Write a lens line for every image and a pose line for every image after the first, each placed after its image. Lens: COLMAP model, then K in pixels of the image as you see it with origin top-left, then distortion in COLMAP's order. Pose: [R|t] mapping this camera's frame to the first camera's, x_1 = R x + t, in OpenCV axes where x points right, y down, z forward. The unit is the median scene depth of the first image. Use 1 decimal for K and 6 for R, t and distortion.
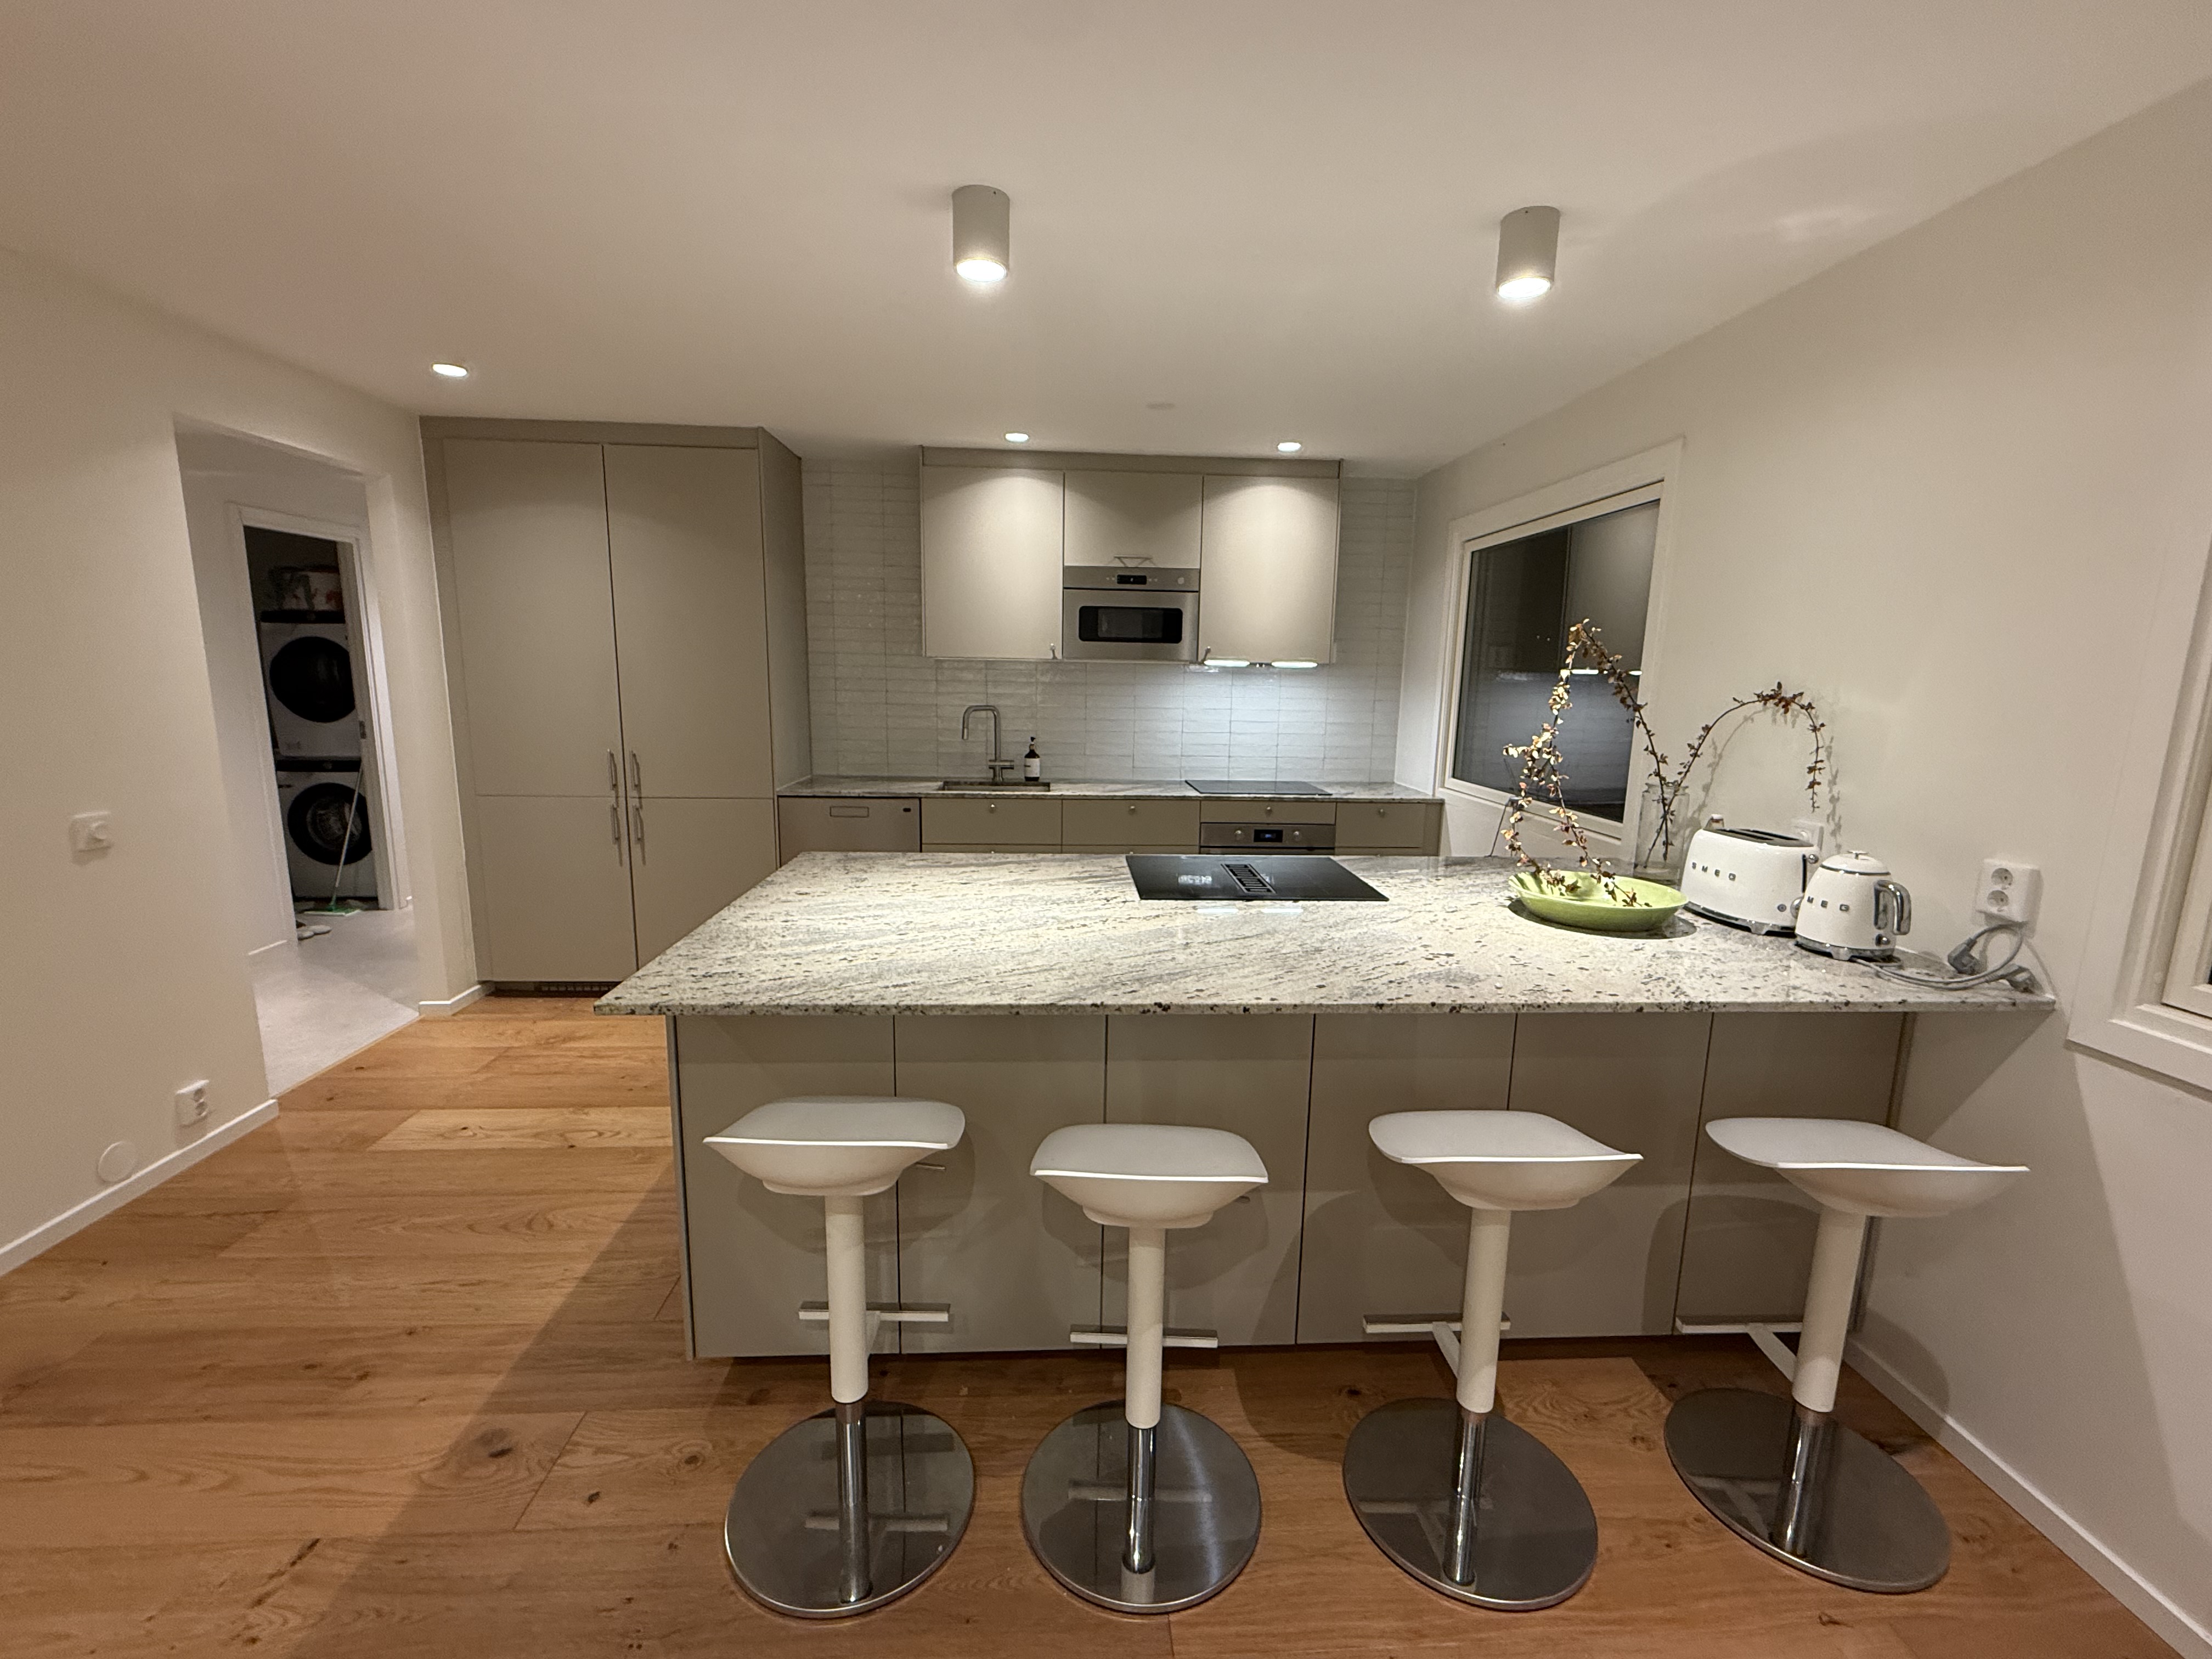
lens RADIAL K [[948.9, 0, 1106.0], [0, 948.9, 829.5], [0, 0, 1]] dist [0.000520, 0.000012]
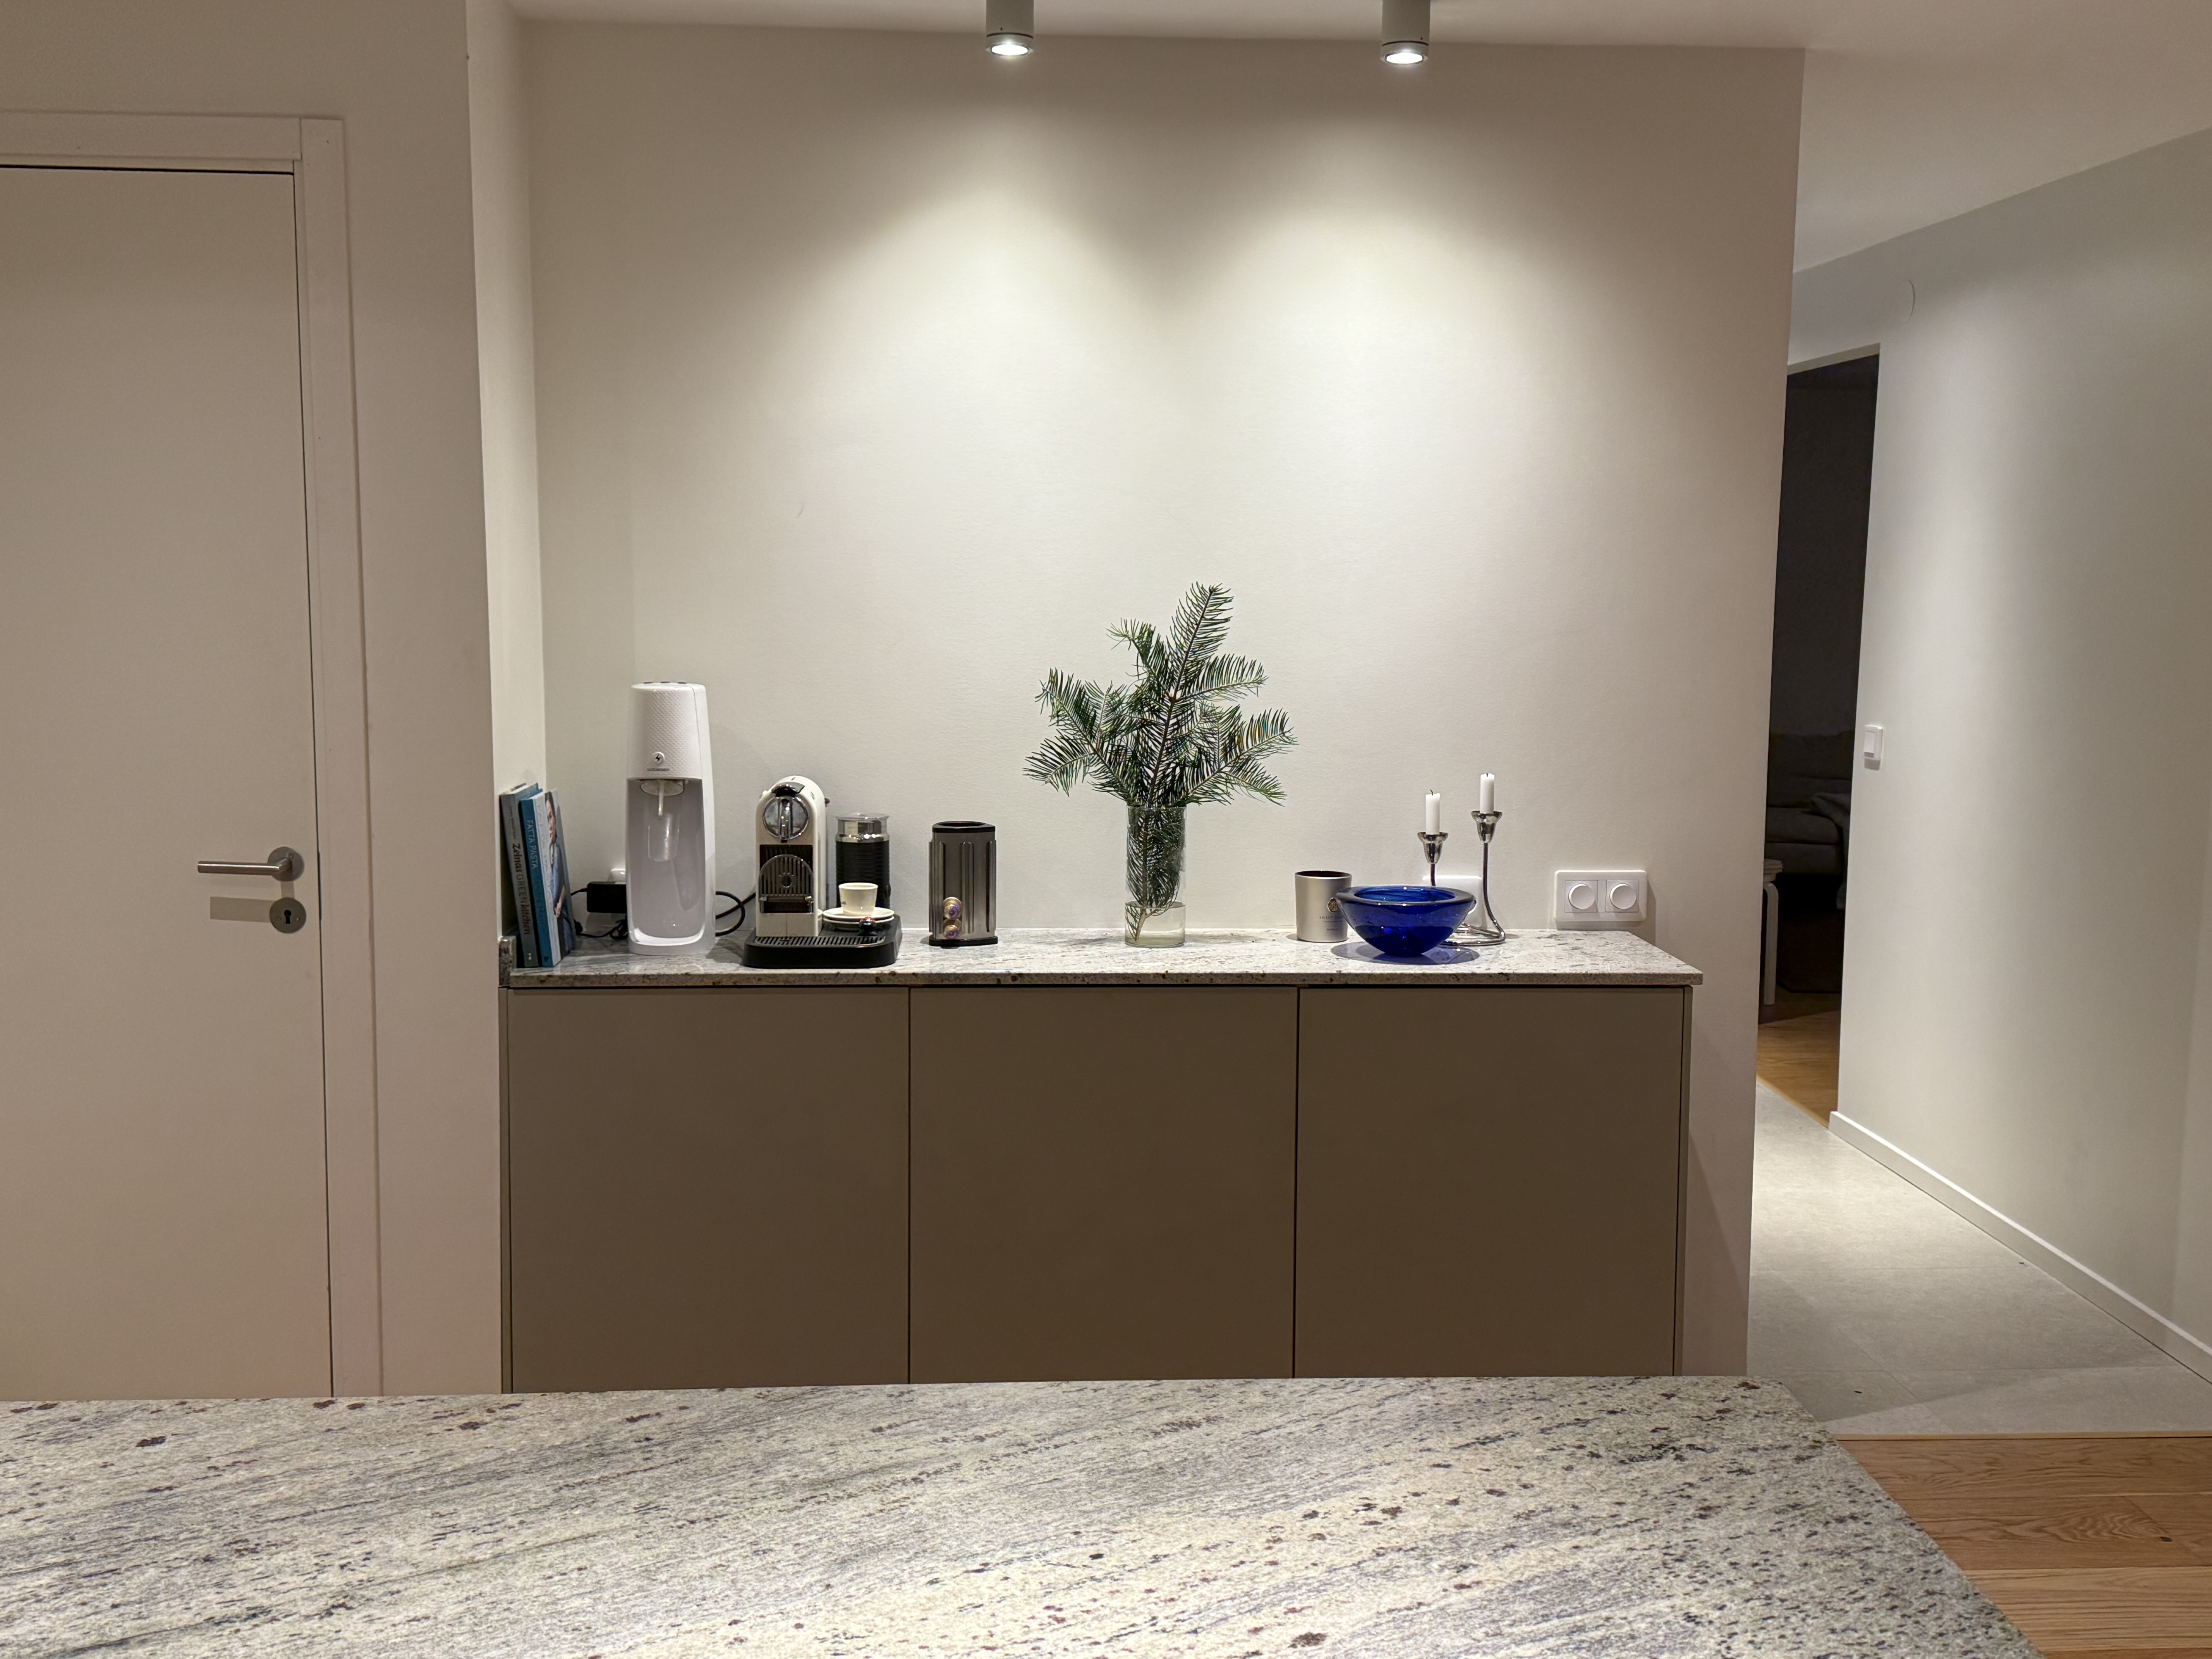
lens RADIAL K [[2155.1, 0, 1106.0], [0, 2155.1, 829.5], [0, 0, 1]] dist [0.188664, -0.401476]
pose [[-0.999610, -0.027731, -0.003250, -0.162272], [-0.027501, 0.957817, 0.286060, -0.349114], [-0.004820, 0.286037, -0.958206, 1.754210]]
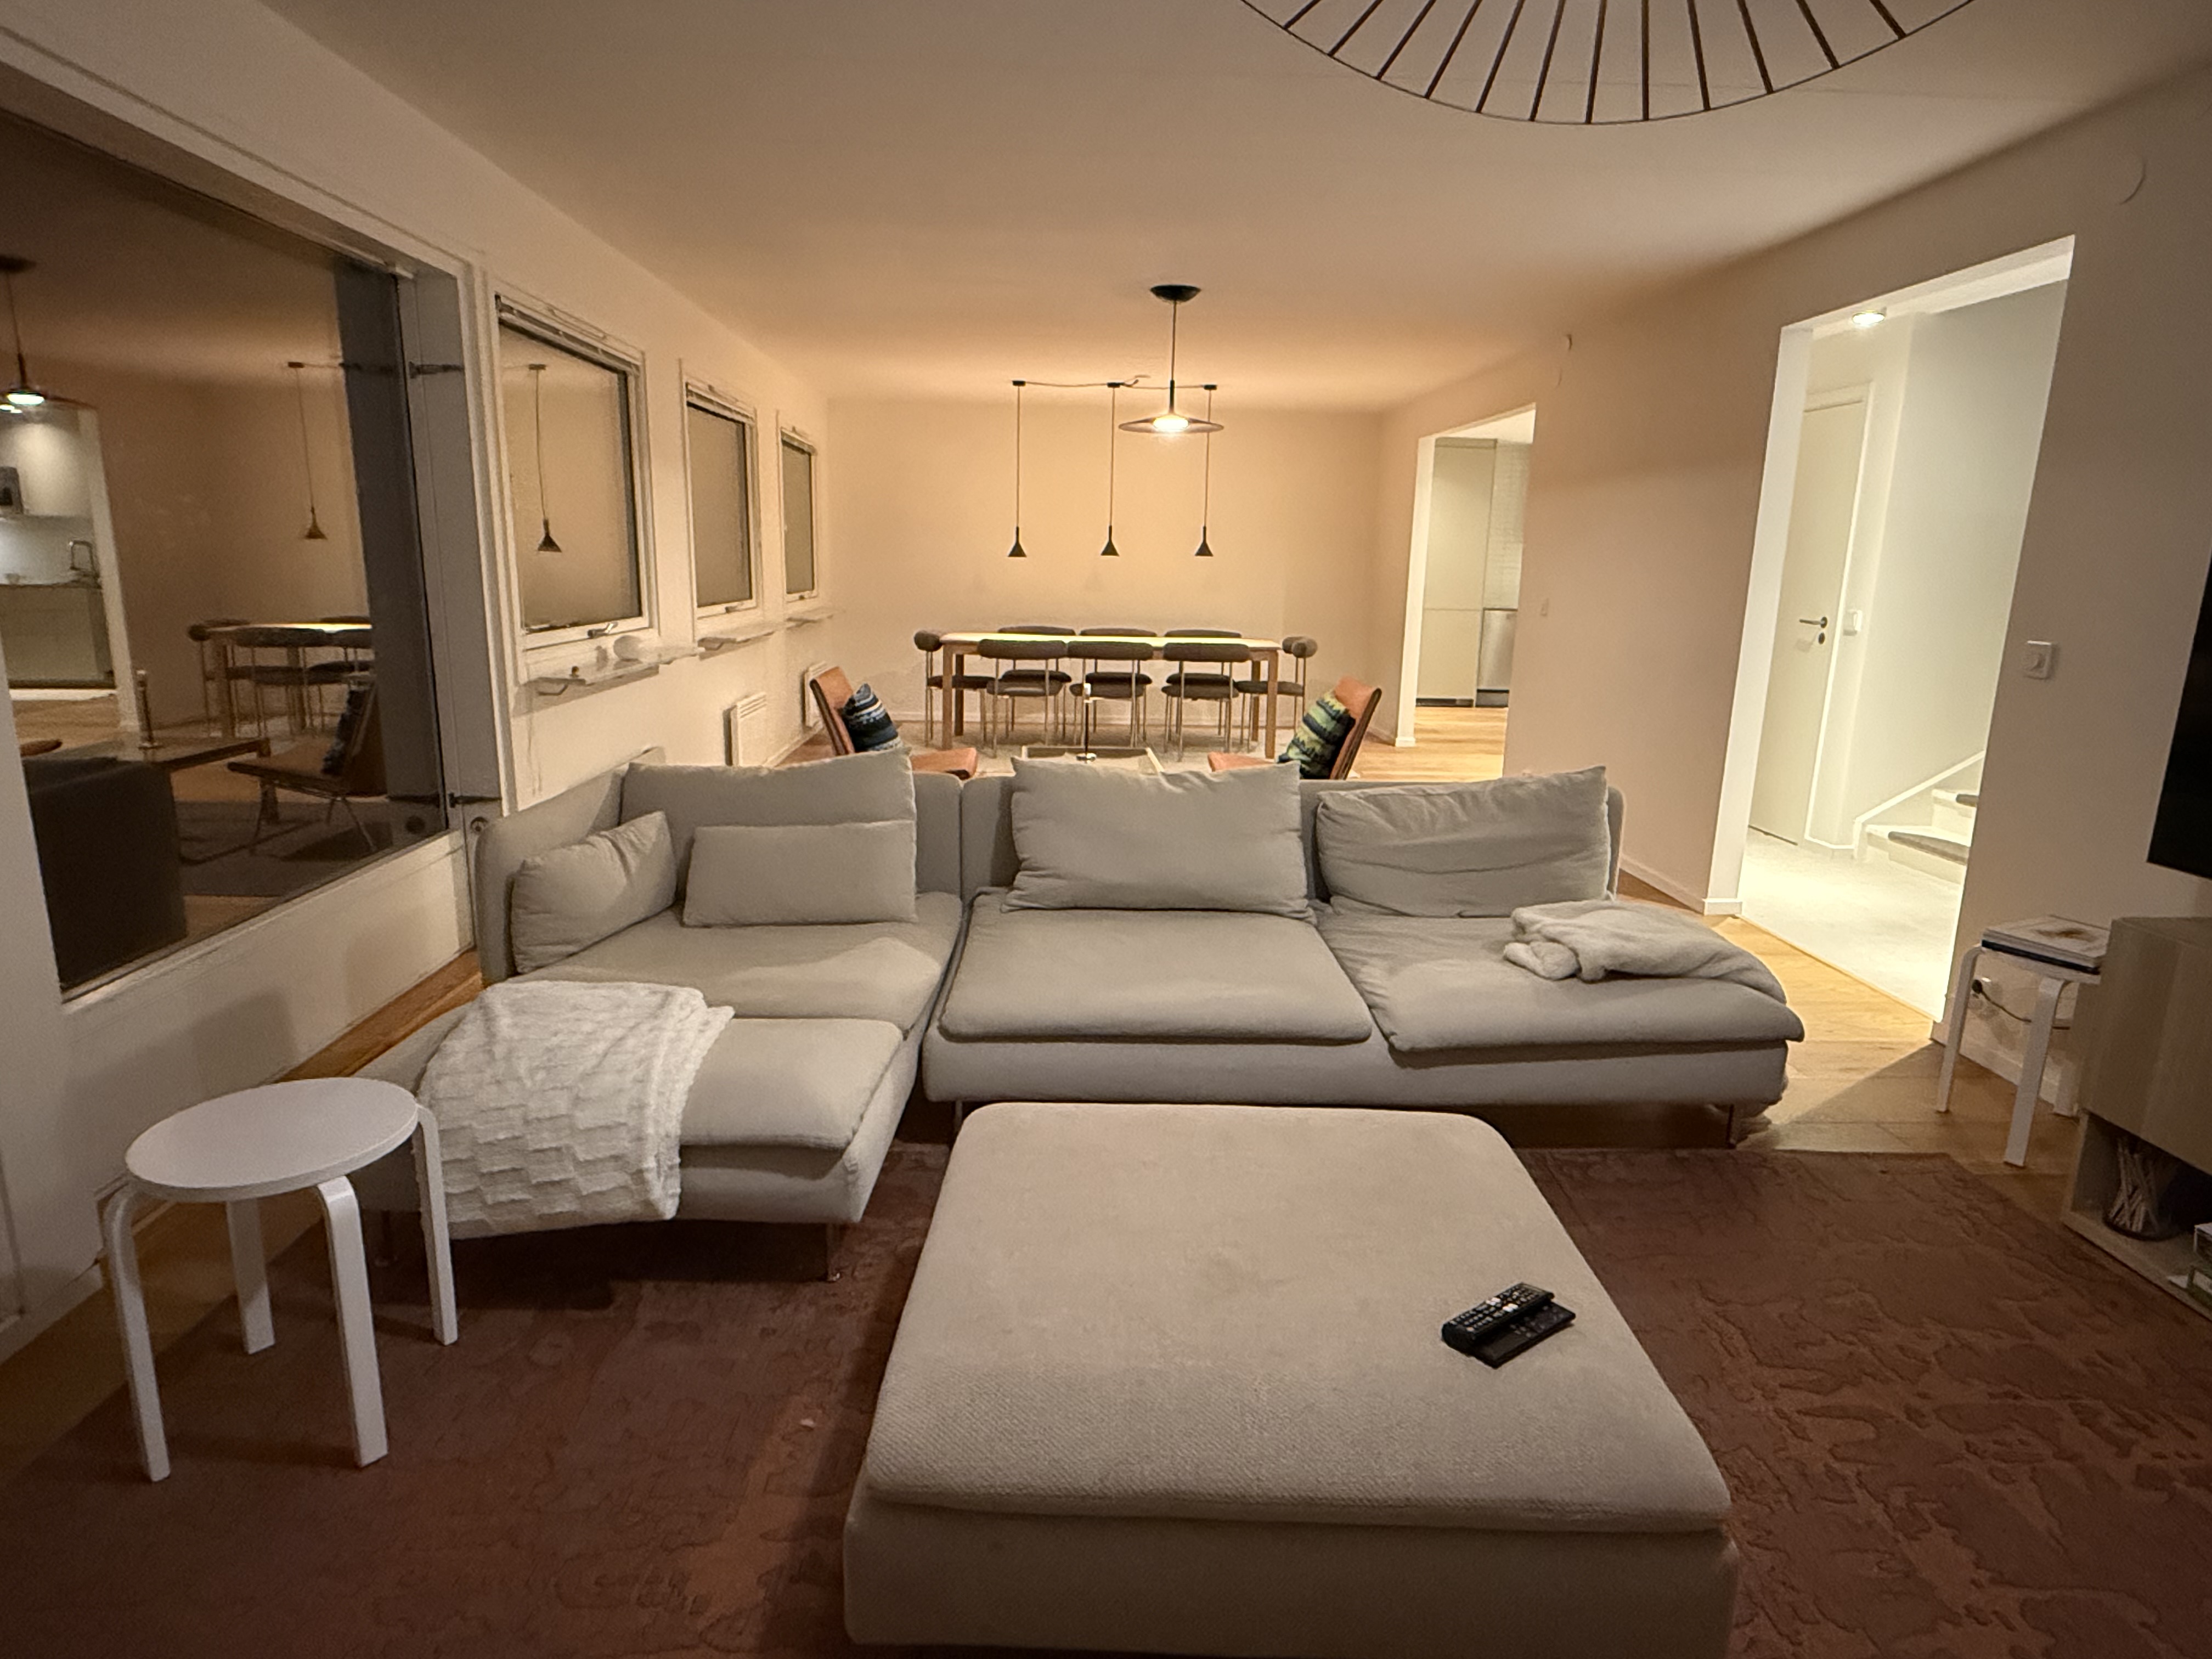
lens RADIAL K [[1216.9, 0, 1110.7], [0, 1216.9, 820.7], [0, 0, 1]] dist [-0.002145, 0.007785]
pose [[0.015157, -0.229510, 0.973188, -2.910639], [0.148580, 0.963011, 0.224796, -0.275324], [-0.988784, 0.141189, 0.048697, 1.800797]]
